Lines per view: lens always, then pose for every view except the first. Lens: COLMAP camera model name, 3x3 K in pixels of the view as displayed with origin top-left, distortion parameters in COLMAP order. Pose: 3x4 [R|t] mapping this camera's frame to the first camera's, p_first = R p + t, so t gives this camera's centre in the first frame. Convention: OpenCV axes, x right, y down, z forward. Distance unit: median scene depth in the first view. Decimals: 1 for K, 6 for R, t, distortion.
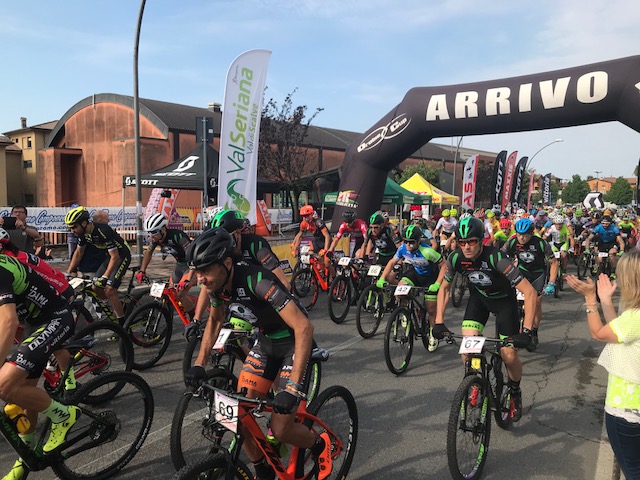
lens RADIAL K [[493.2, 0, 316.9], [0, 493.2, 241.9], [0, 0, 1]] dist [0.005712, 0.001891]
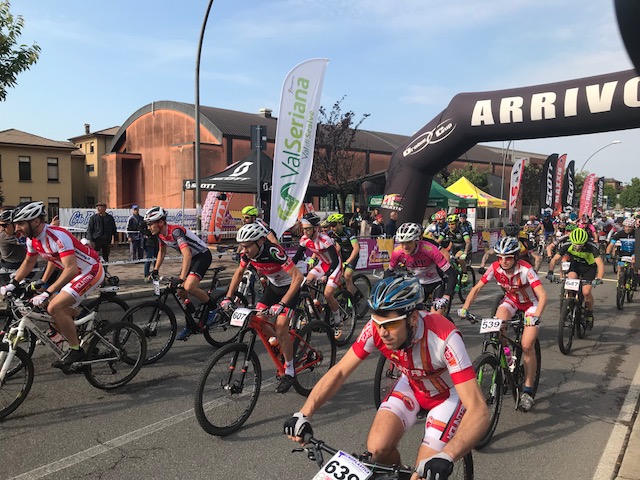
lens RADIAL K [[527.4, 0, 322.0], [0, 527.4, 238.1], [0, 0, 1]] dist [0.001499, 0.012253]
pose [[0.996691, 0.009497, -0.080730, 0.003897], [-0.010884, 0.999800, -0.016764, 0.008130], [0.080555, 0.017587, 0.996595, -0.104095]]
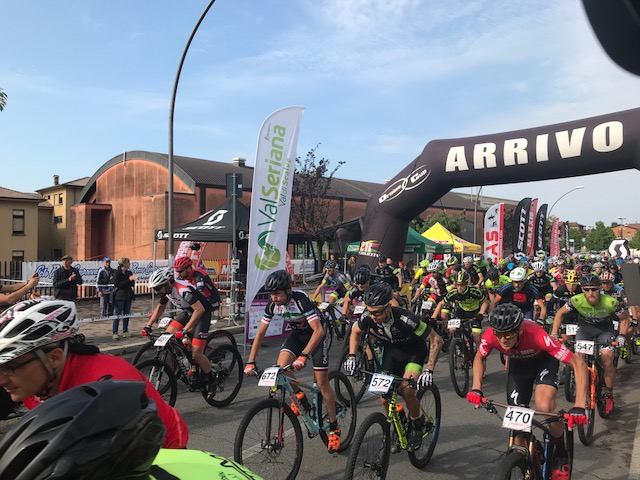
lens RADIAL K [[510.7, 0, 316.4], [0, 510.7, 253.6], [0, 0, 1]] dist [0.001268, -0.003280]
pose [[0.999372, -0.013640, -0.032700, -0.013968], [0.011038, 0.996855, -0.078473, 0.004007], [0.033668, 0.078063, 0.996380, -0.051255]]
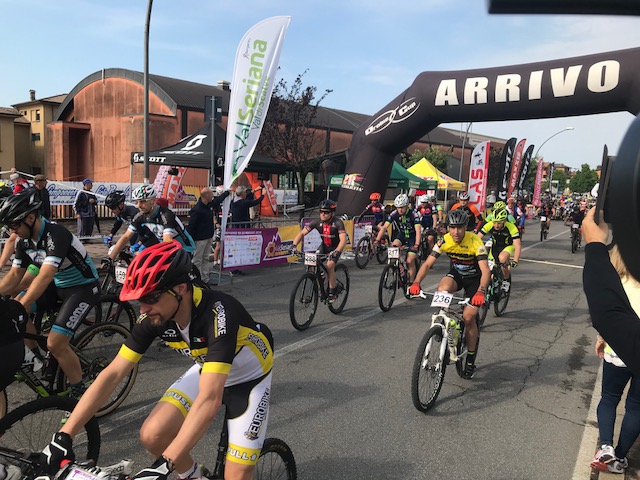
lens RADIAL K [[497.9, 0, 318.1], [0, 497.9, 239.1], [0, 0, 1]] dist [0.000245, 0.006263]
pose [[0.999480, 0.031290, -0.007816, 0.001896], [-0.031022, 0.998995, 0.032364, -0.001241], [0.008821, -0.032105, 0.999446, -0.015208]]
